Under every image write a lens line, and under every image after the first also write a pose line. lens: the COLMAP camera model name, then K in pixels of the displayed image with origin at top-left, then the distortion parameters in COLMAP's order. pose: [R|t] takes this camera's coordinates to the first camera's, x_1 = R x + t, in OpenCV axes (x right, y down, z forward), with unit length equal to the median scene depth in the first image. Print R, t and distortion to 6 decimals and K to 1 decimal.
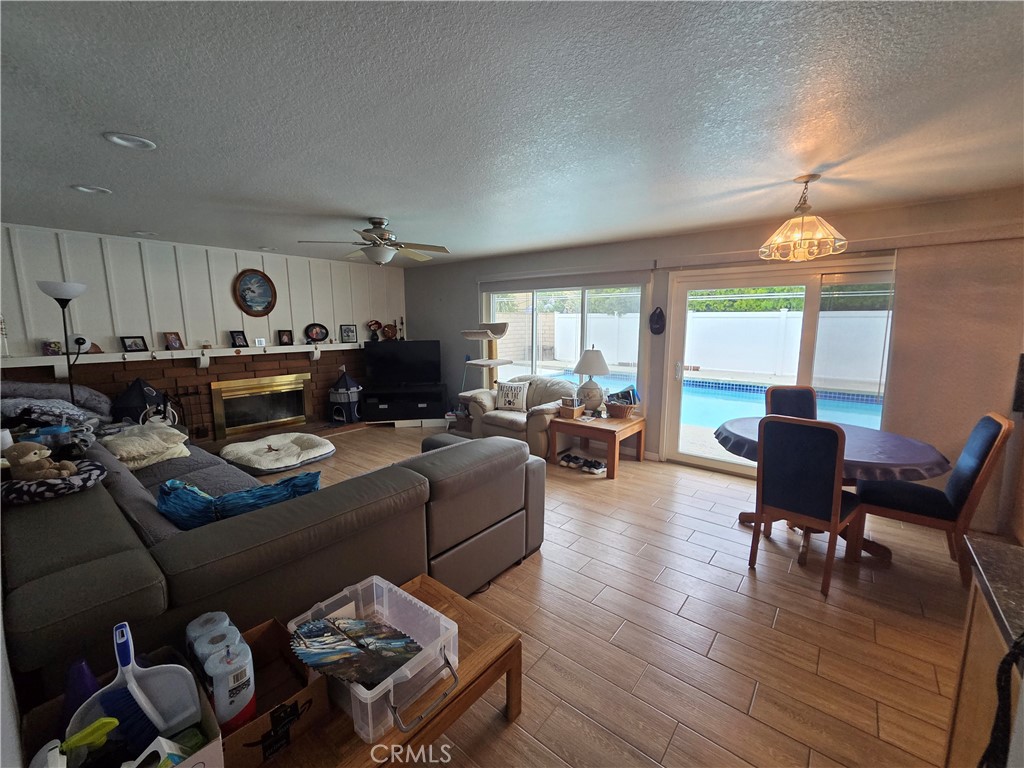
lens RADIAL K [[421.5, 0, 514.1], [0, 421.5, 385.8], [0, 0, 1]] dist [0.000123, 0.000092]
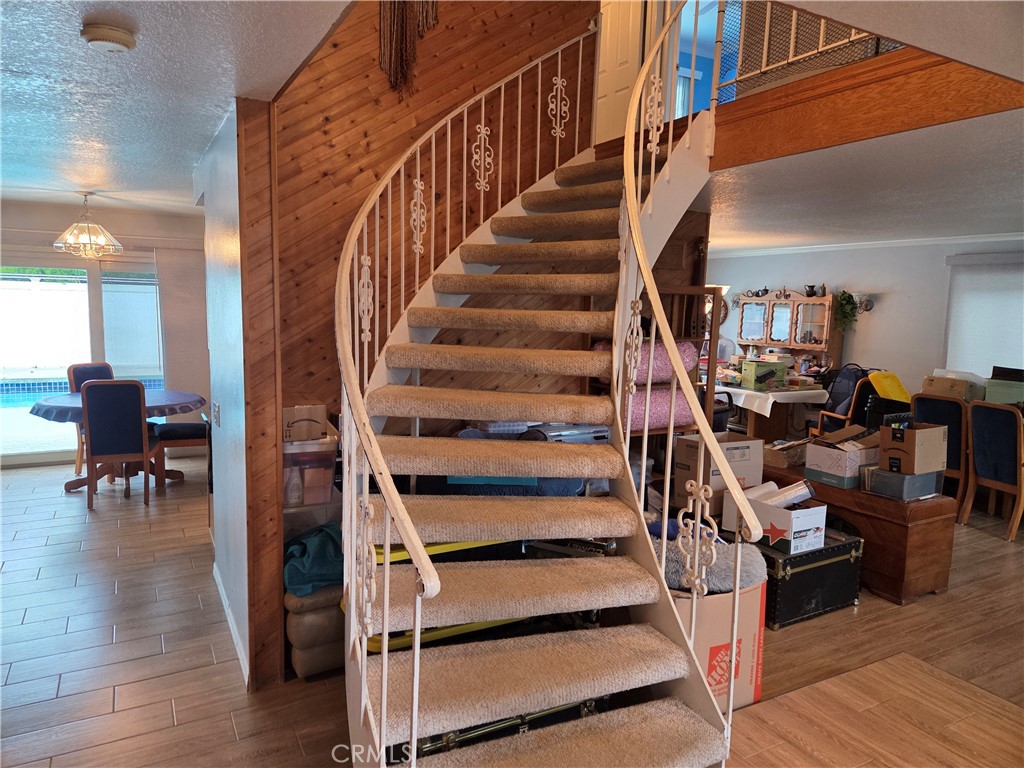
lens RADIAL K [[688.7, 0, 511.0], [0, 688.7, 385.1], [0, 0, 1]] dist [0.025238, -0.006627]
pose [[0.372297, -0.104712, 0.922188, -0.738385], [0.106912, 0.991839, 0.069459, 0.061409], [-0.921935, 0.072734, 0.380454, -0.839357]]
